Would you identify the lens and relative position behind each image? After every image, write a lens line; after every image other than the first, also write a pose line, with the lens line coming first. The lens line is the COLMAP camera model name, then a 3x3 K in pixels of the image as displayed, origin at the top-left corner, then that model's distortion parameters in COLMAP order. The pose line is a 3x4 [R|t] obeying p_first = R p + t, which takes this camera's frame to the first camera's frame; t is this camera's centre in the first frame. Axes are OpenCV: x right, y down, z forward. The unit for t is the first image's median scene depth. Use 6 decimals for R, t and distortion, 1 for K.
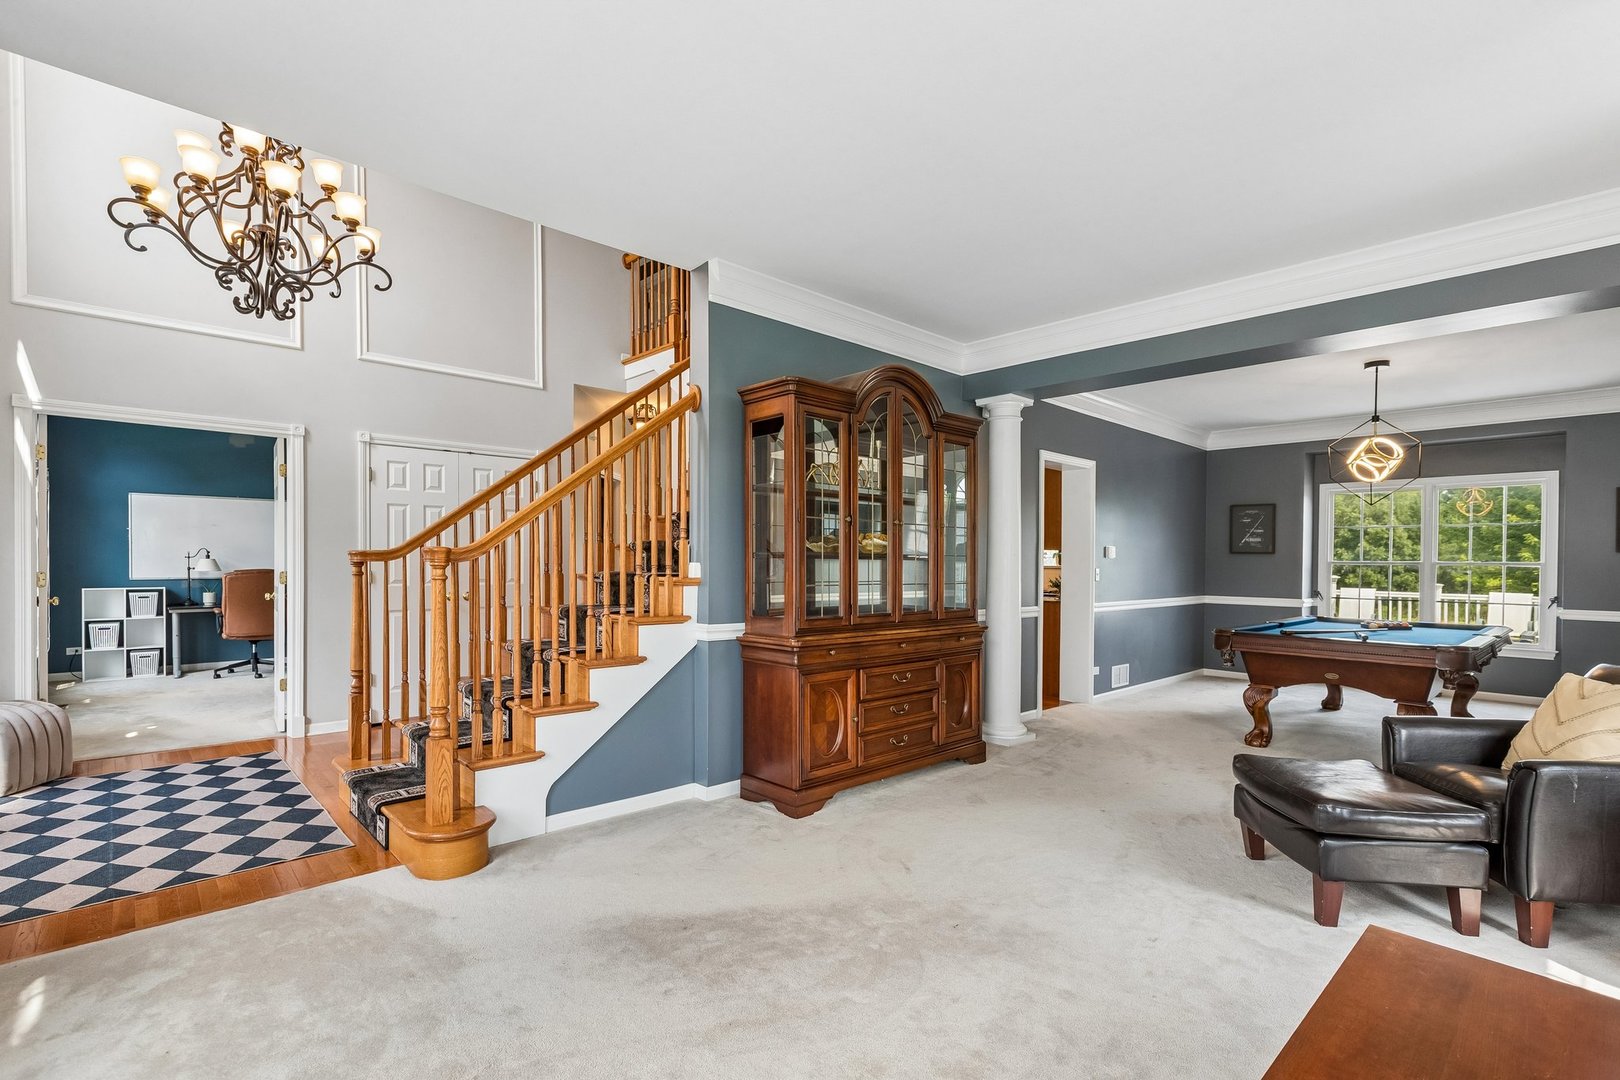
lens RADIAL K [[739.0, 0, 811.2], [0, 739.0, 534.9], [0, 0, 1]] dist [0.002148, -0.000850]
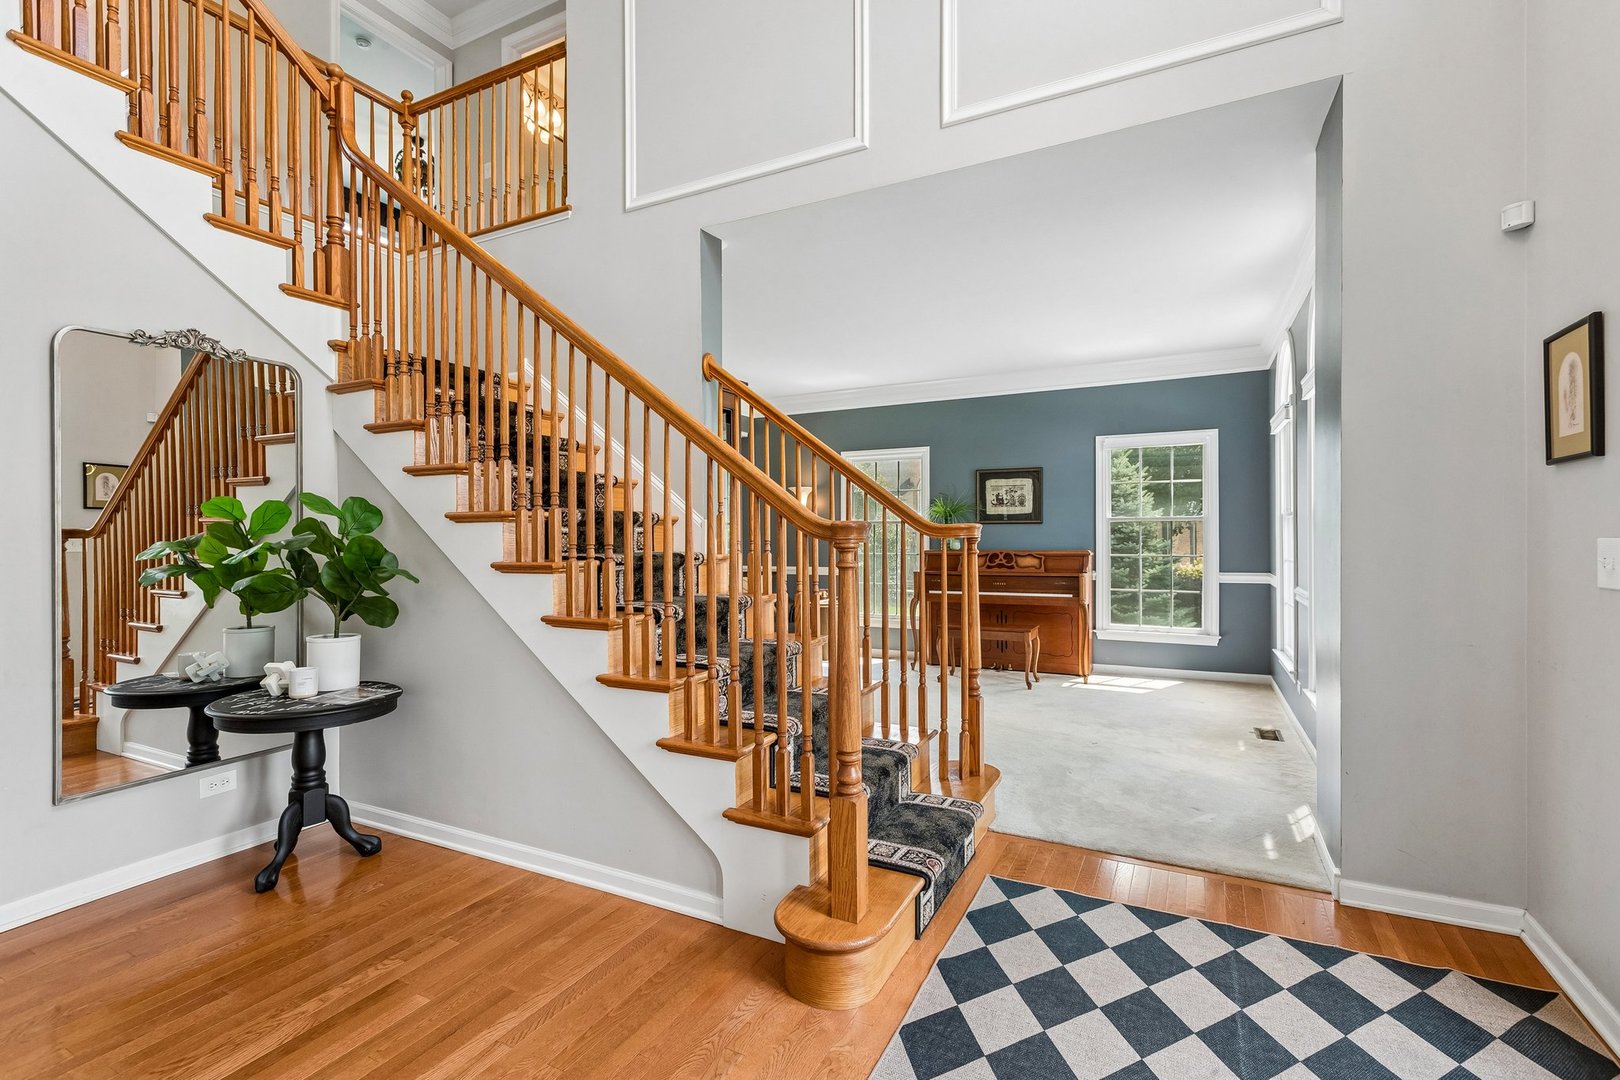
lens RADIAL K [[739.0, 0, 811.2], [0, 739.0, 534.9], [0, 0, 1]] dist [0.002148, -0.000850]
pose [[-0.329867, 0.036870, 0.943307, -1.279683], [0.027304, 0.999192, -0.029507, 0.048378], [-0.943632, 0.016023, -0.330607, 1.374404]]
